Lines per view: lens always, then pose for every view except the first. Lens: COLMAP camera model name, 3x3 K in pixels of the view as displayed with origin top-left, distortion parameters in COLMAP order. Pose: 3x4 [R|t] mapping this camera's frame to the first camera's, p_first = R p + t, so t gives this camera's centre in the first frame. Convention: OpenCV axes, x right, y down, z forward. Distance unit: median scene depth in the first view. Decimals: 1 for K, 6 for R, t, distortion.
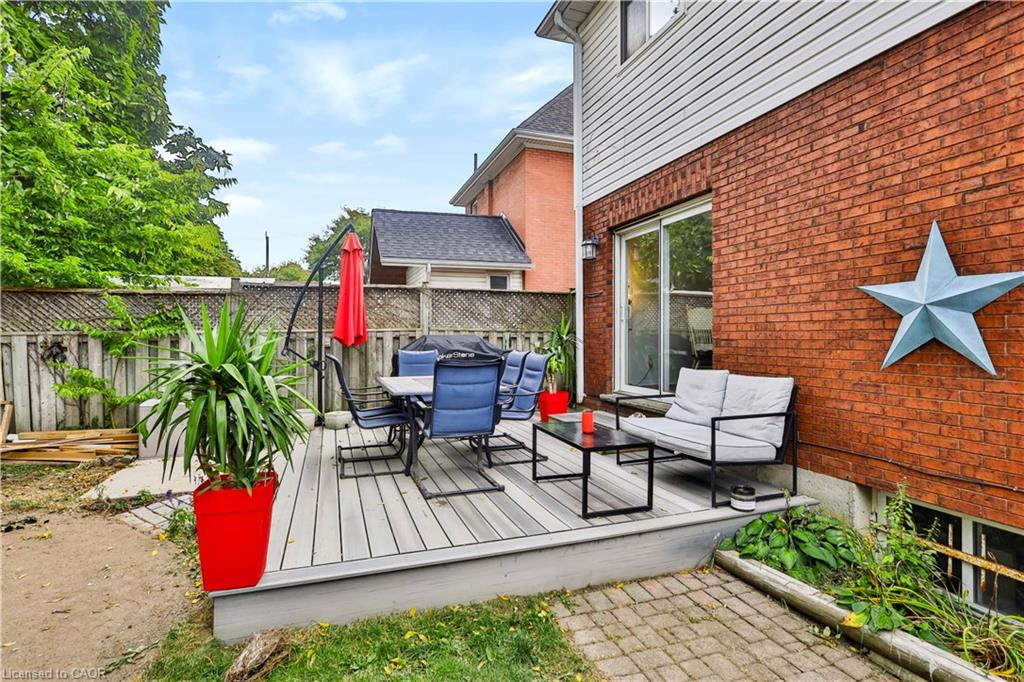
lens RADIAL K [[503.3, 0, 508.5], [0, 503.3, 334.6], [0, 0, 1]] dist [0.000191, 0.000767]
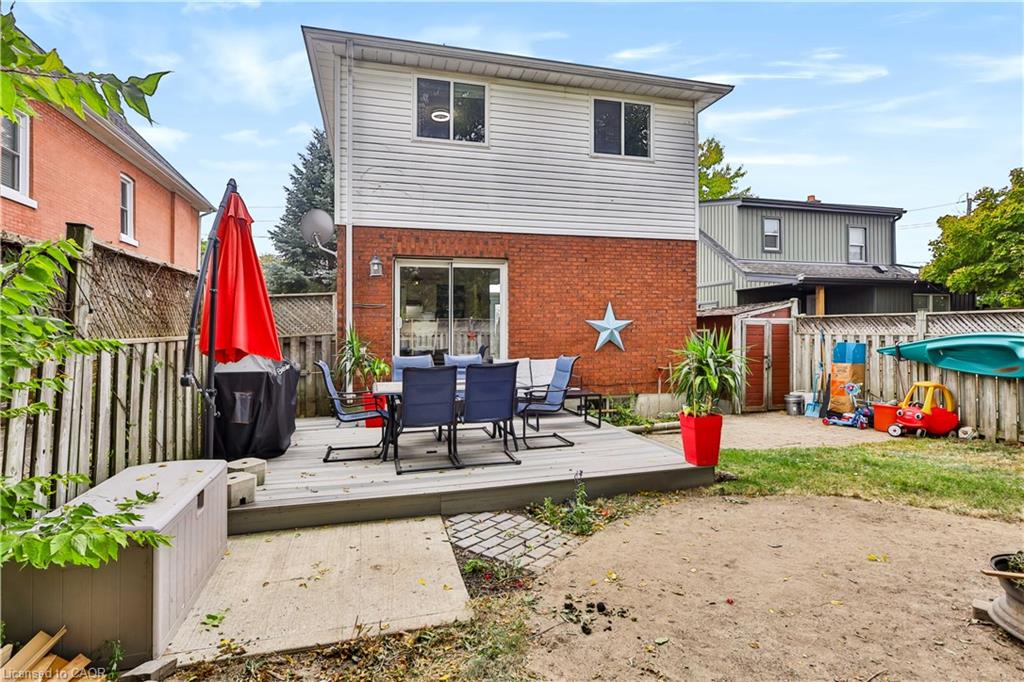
lens RADIAL K [[503.3, 0, 510.2], [0, 503.3, 335.3], [0, 0, 1]] dist [0.000191, 0.000767]
pose [[0.078074, -0.002894, 0.996943, -1.733720], [0.005865, 0.999980, 0.002444, -0.024322], [-0.996930, 0.005656, 0.078089, 1.060661]]
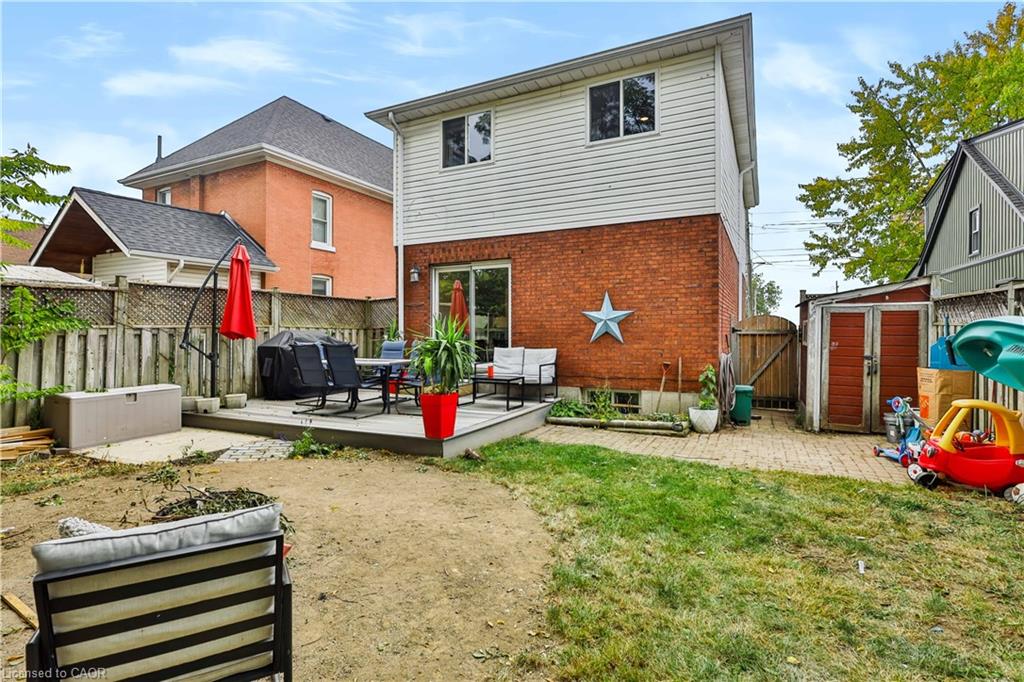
lens RADIAL K [[503.3, 0, 508.5], [0, 503.3, 336.1], [0, 0, 1]] dist [0.000191, 0.000767]
pose [[0.719090, -0.004919, 0.694900, -1.252870], [0.000458, 0.999978, 0.006604, 0.011867], [-0.694917, -0.004430, 0.719076, -0.556783]]
